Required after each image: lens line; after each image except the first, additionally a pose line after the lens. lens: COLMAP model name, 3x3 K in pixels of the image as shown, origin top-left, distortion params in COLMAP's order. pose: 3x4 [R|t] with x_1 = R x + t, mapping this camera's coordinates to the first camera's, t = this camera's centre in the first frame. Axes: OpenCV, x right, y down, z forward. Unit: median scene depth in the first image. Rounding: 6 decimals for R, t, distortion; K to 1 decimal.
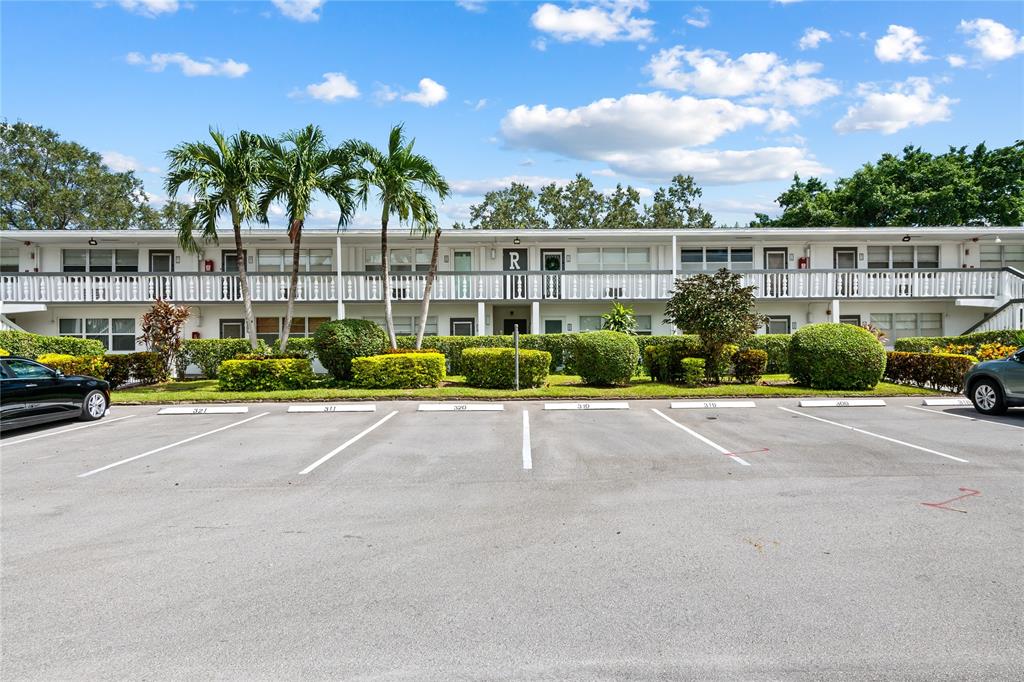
lens RADIAL K [[592.2, 0, 512.0], [0, 592.2, 340.8], [0, 0, 1]] dist [-0.000077, 0.000000]
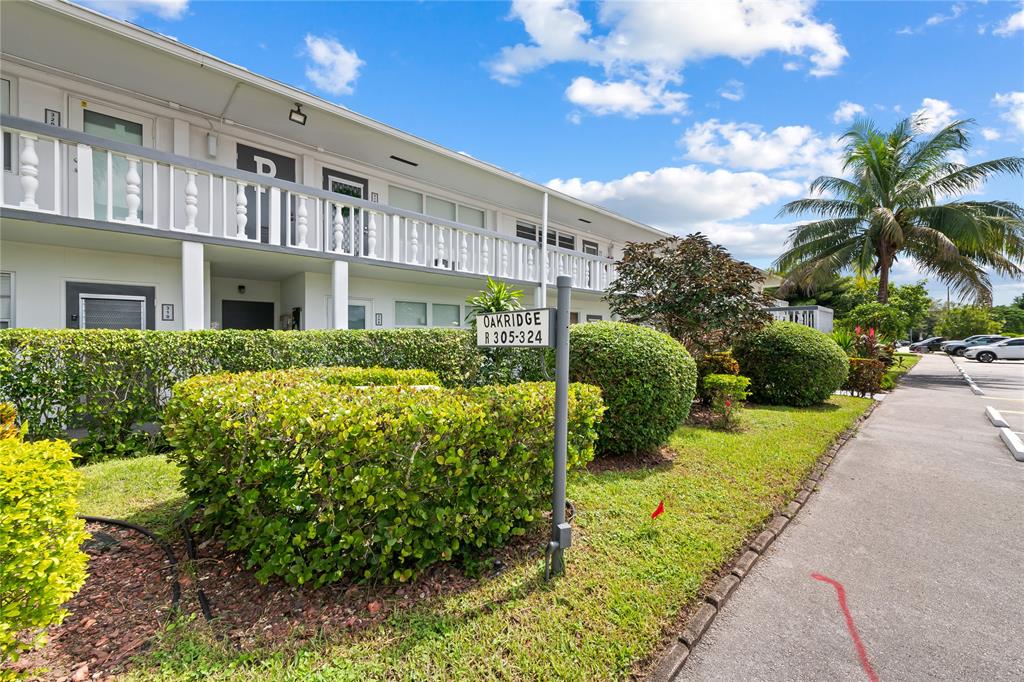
lens RADIAL K [[406.2, 0, 517.1], [0, 406.2, 341.0], [0, 0, 1]] dist [-0.001000, -0.000341]
pose [[0.727581, 0.002953, 0.686015, -0.073967], [-0.004846, 0.999988, 0.000834, -0.002530], [-0.686004, -0.003931, 0.727587, 0.625876]]
